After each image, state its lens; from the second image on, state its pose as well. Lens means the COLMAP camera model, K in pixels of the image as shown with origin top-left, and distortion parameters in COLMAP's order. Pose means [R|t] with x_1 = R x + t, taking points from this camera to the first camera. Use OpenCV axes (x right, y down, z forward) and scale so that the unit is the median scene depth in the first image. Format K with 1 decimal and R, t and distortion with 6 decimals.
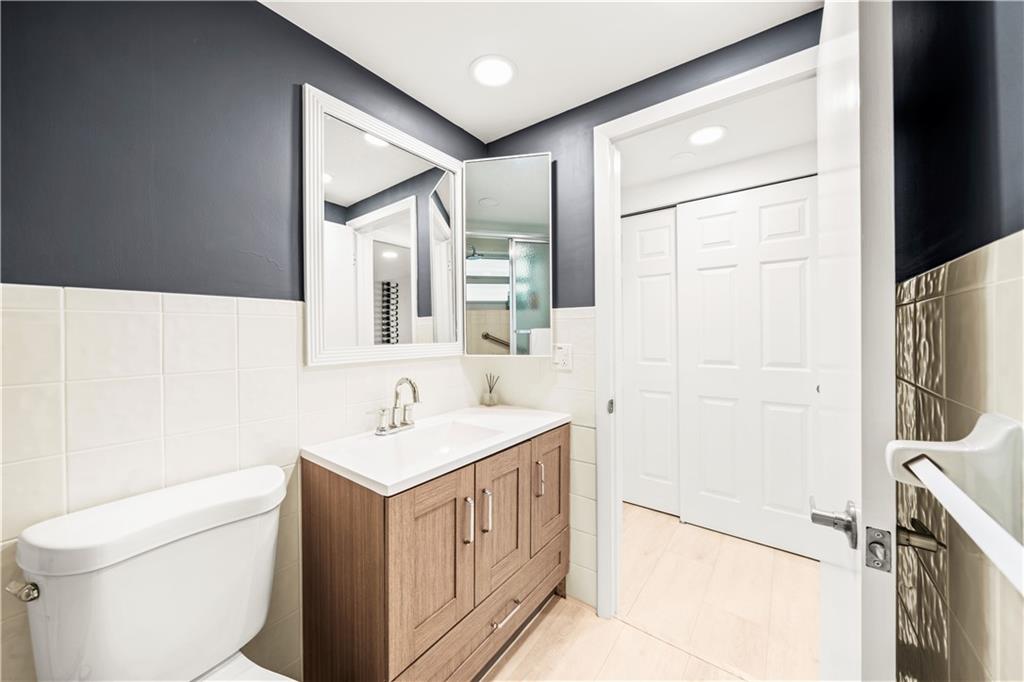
lens RADIAL K [[355.1, 0, 516.4], [0, 355.1, 337.0], [0, 0, 1]] dist [0.000309, 0.000014]
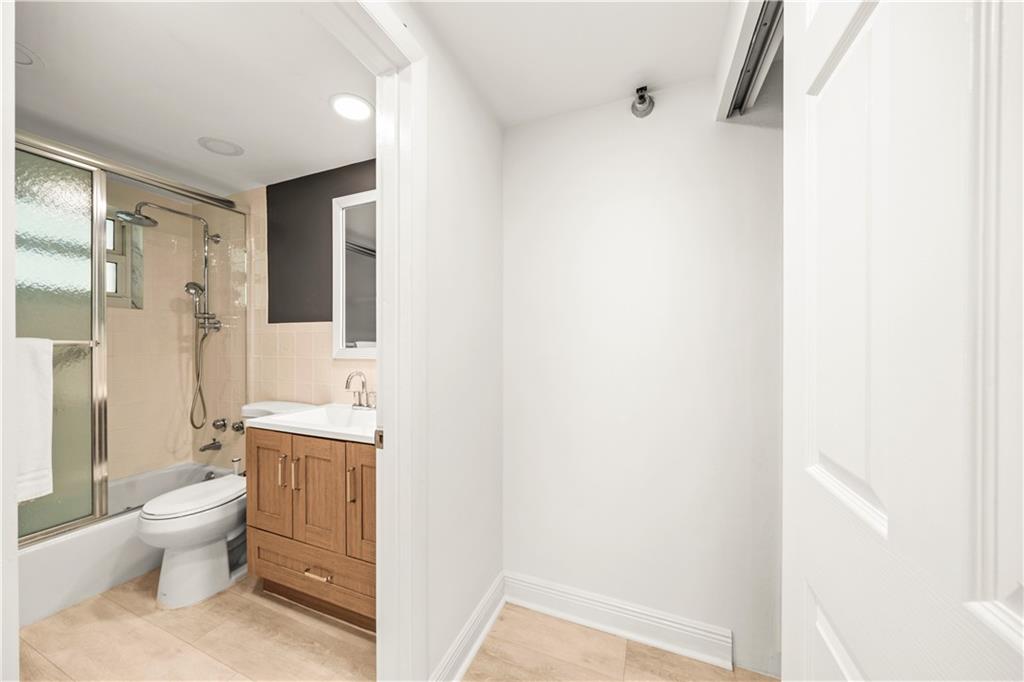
lens RADIAL K [[358.8, 0, 510.2], [0, 358.8, 344.3], [0, 0, 1]] dist [-0.002263, -0.000162]
pose [[0.254096, 0.013458, -0.967085, 1.277245], [-0.004338, 0.999909, 0.012776, -0.012100], [0.967169, 0.000949, 0.254131, 1.305427]]
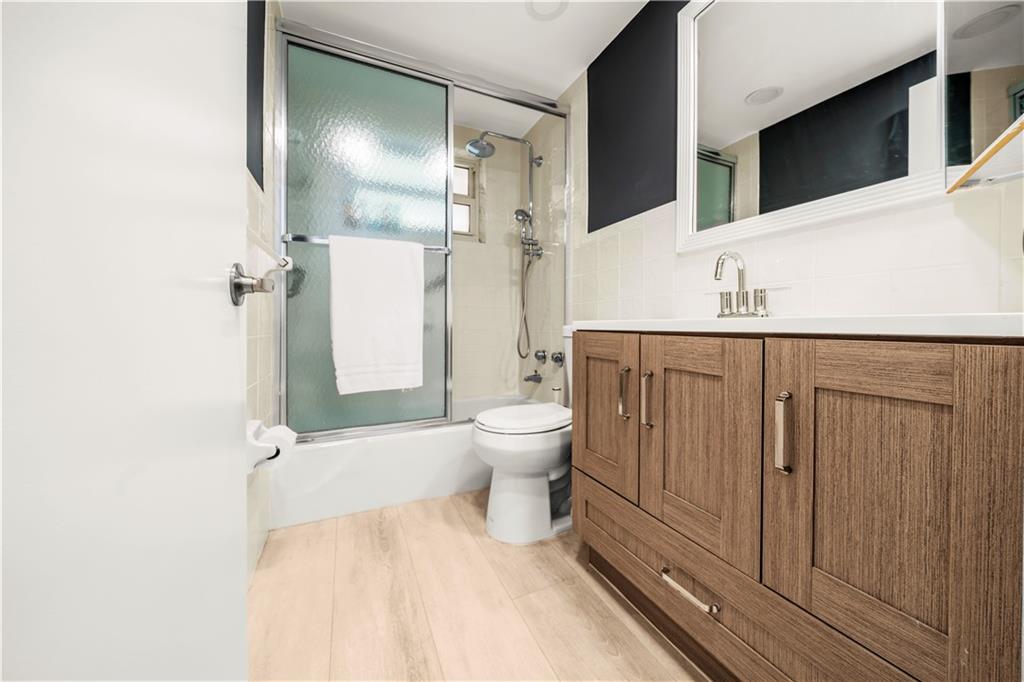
lens RADIAL K [[362.5, 0, 514.3], [0, 362.5, 327.1], [0, 0, 1]] dist [-0.001218, -0.000140]
pose [[-0.467932, 0.009866, -0.883710, 0.687229], [-0.002944, 0.999915, 0.012722, 0.294644], [0.883760, 0.008555, -0.467863, 1.014592]]
